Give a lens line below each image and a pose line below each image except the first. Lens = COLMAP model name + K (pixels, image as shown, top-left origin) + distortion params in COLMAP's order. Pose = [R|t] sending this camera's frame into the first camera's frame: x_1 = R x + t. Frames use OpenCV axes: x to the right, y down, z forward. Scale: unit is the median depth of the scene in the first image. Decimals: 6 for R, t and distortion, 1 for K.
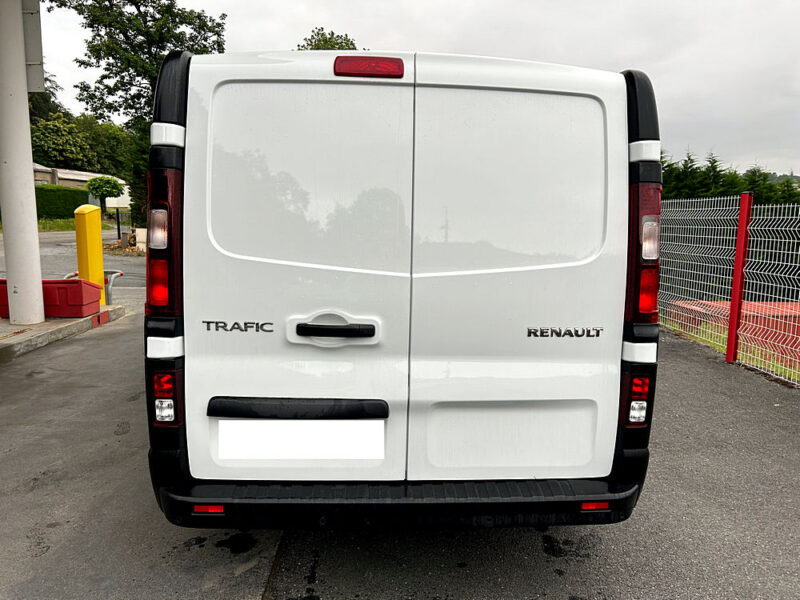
lens RADIAL K [[604.3, 0, 404.3], [0, 604.3, 299.3], [0, 0, 1]] dist [0.046944, -0.052360]
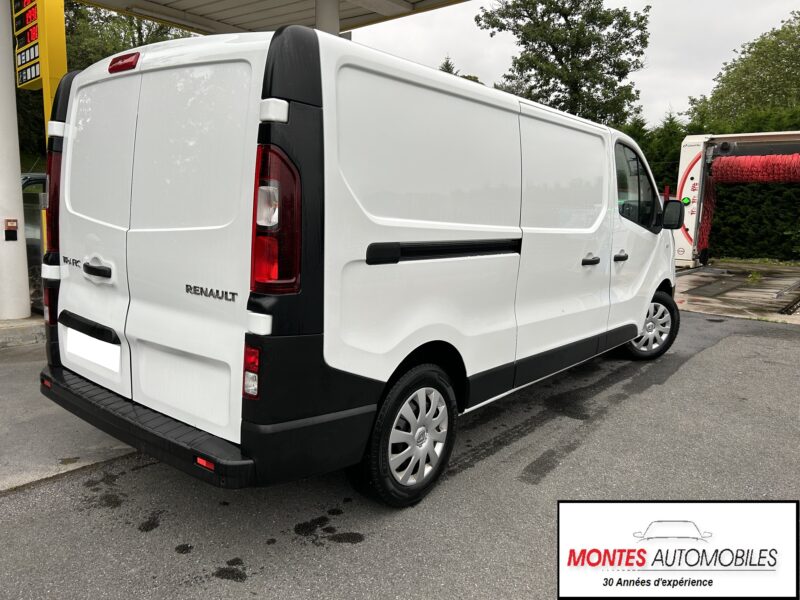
lens RADIAL K [[604.3, 0, 404.3], [0, 604.3, 299.3], [0, 0, 1]] dist [0.046944, -0.052360]
pose [[0.736510, 0.112343, -0.667032, 1.200050], [-0.114534, 0.992585, 0.040709, -0.014237], [0.666659, 0.046415, 0.743916, 0.444755]]
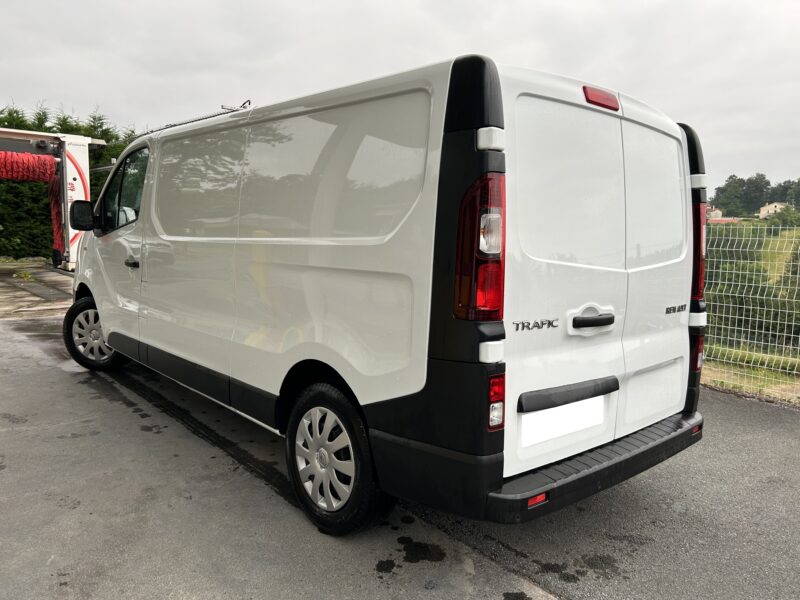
lens RADIAL K [[613.5, 0, 400.0], [0, 613.5, 300.0], [0, 0, 1]] dist [0.009289, 0.002472]
pose [[0.786214, -0.062886, 0.614746, -1.074925], [0.064814, 0.997713, 0.019169, -0.033477], [-0.614546, 0.024773, 0.788492, 0.283053]]
